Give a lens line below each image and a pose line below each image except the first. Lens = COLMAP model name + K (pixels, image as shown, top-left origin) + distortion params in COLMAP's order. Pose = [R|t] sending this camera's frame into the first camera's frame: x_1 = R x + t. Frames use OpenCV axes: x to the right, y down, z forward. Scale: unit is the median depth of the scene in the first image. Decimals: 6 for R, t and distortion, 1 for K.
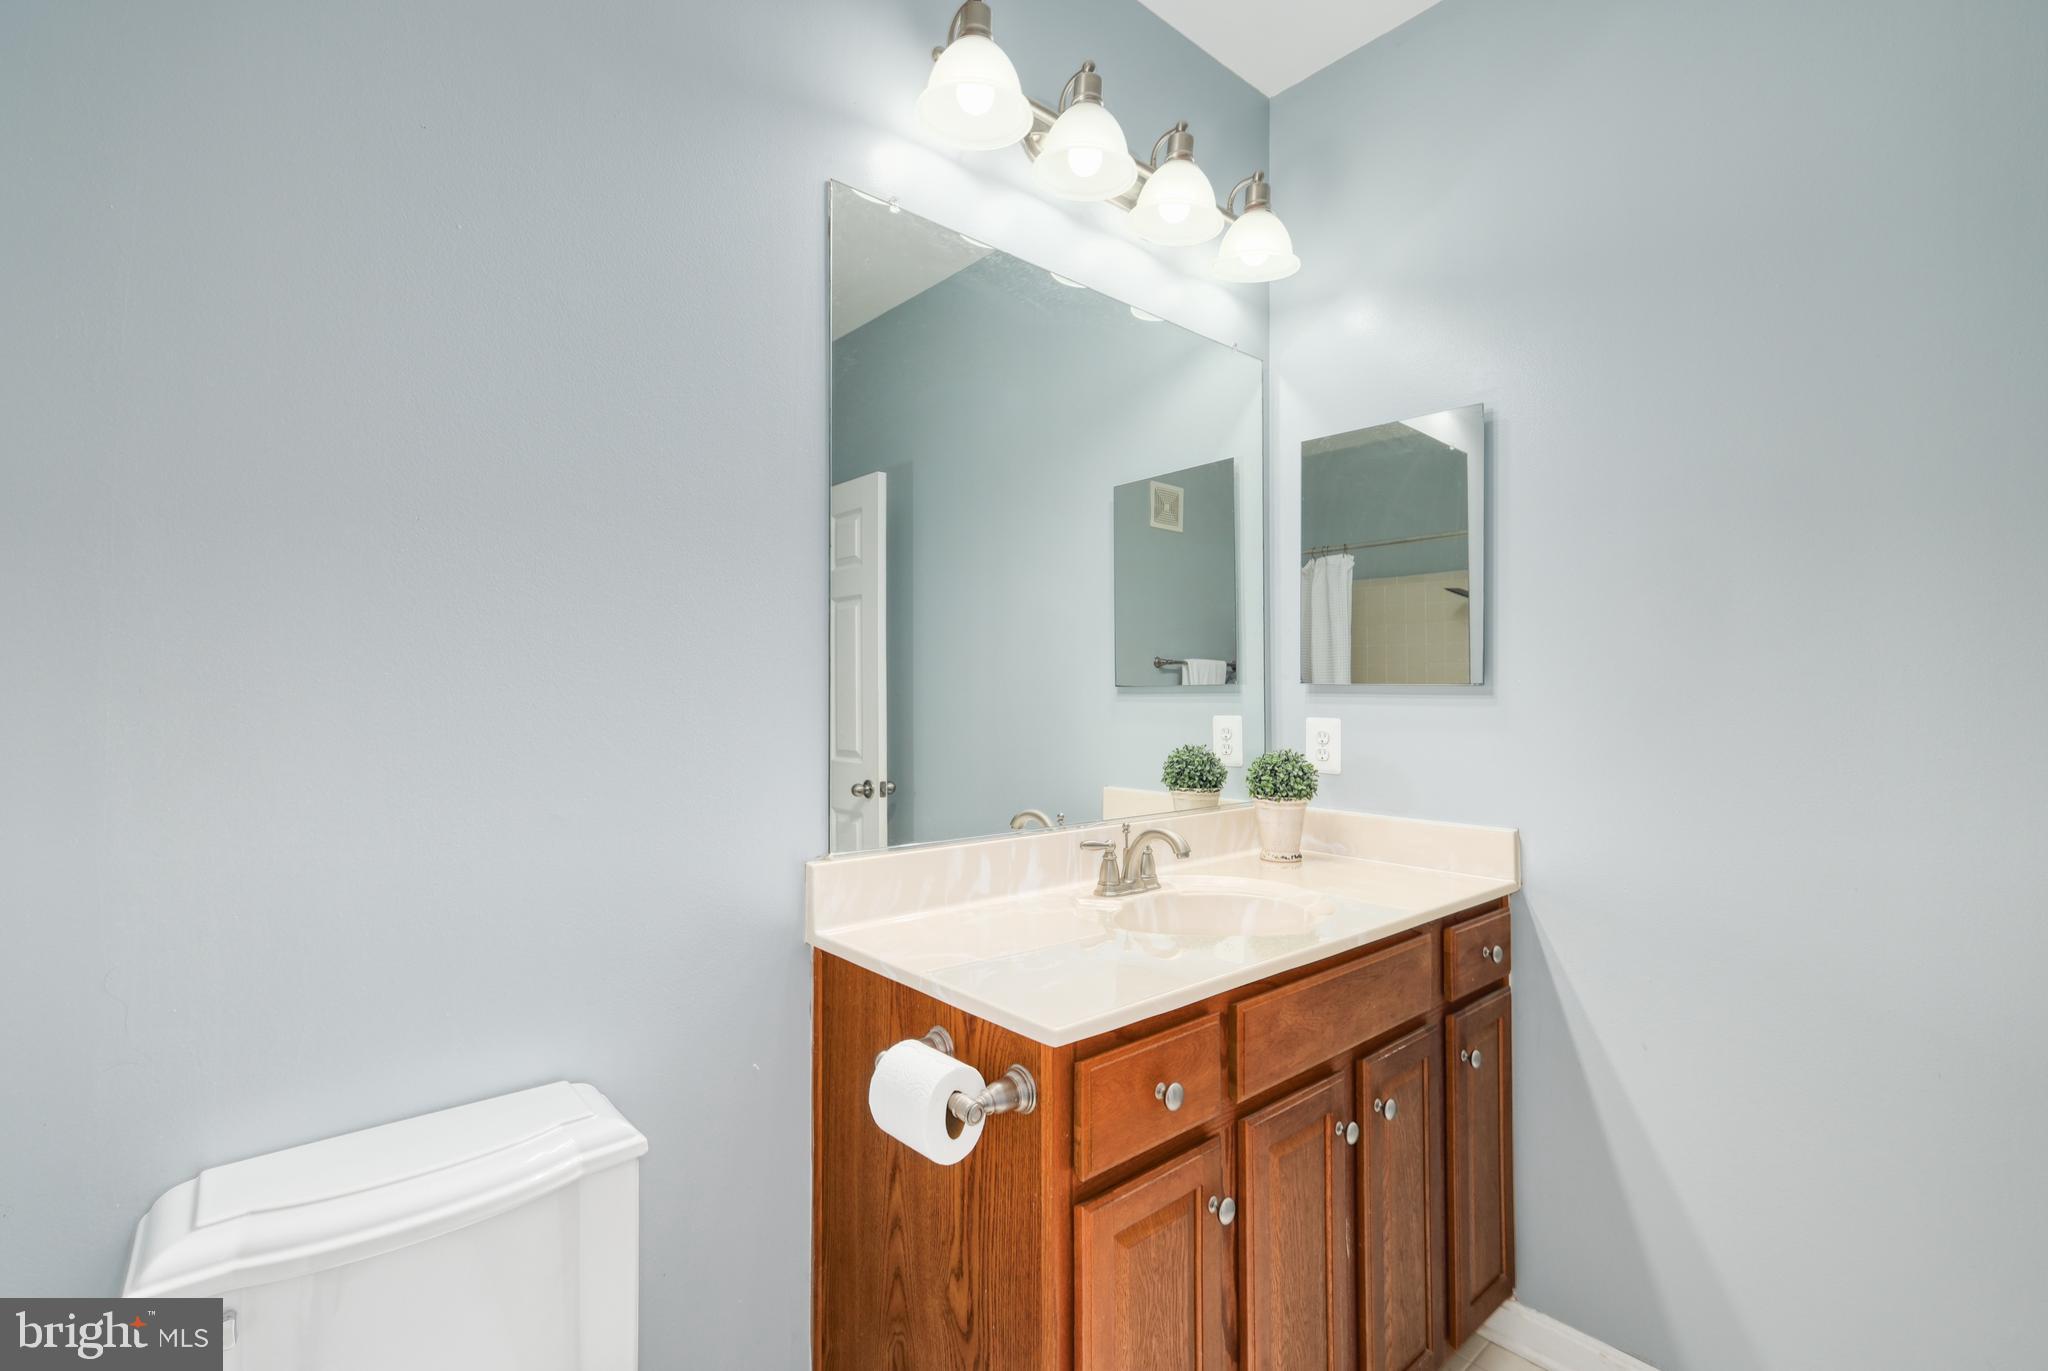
lens RADIAL K [[907.3, 0, 1024.0], [0, 907.3, 685.5], [0, 0, 1]] dist [-0.000399, 0.000091]
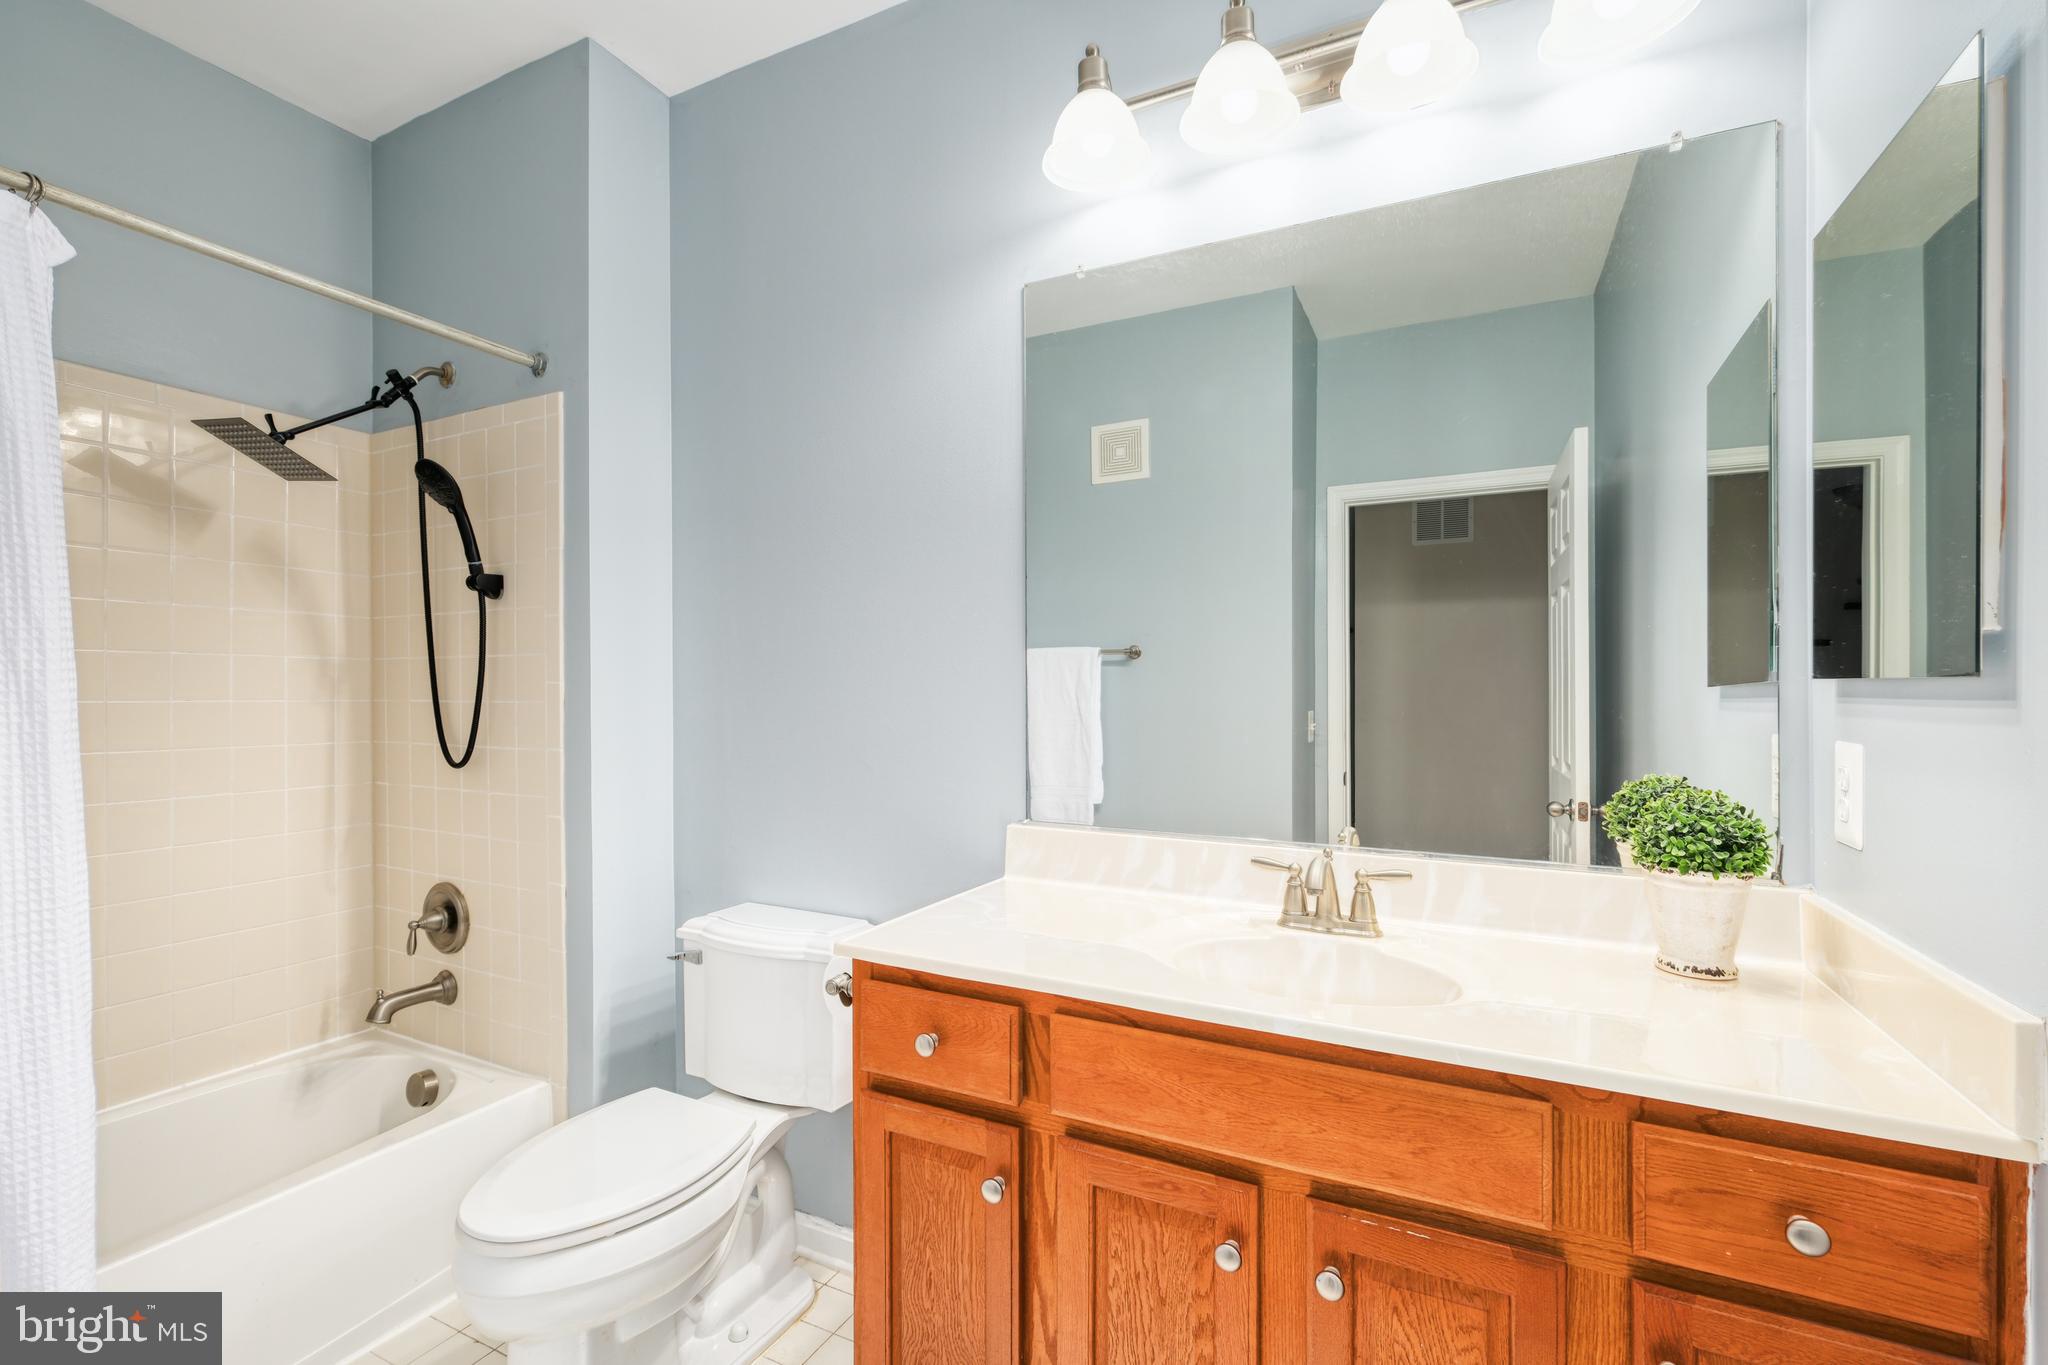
lens RADIAL K [[907.4, 0, 1025.2], [0, 907.4, 702.3], [0, 0, 1]] dist [0.001907, 0.000376]
pose [[0.380738, 0.008958, -0.924640, 0.848651], [0.006828, 0.999899, 0.012498, 0.003850], [0.924658, -0.011072, 0.380638, 0.457862]]
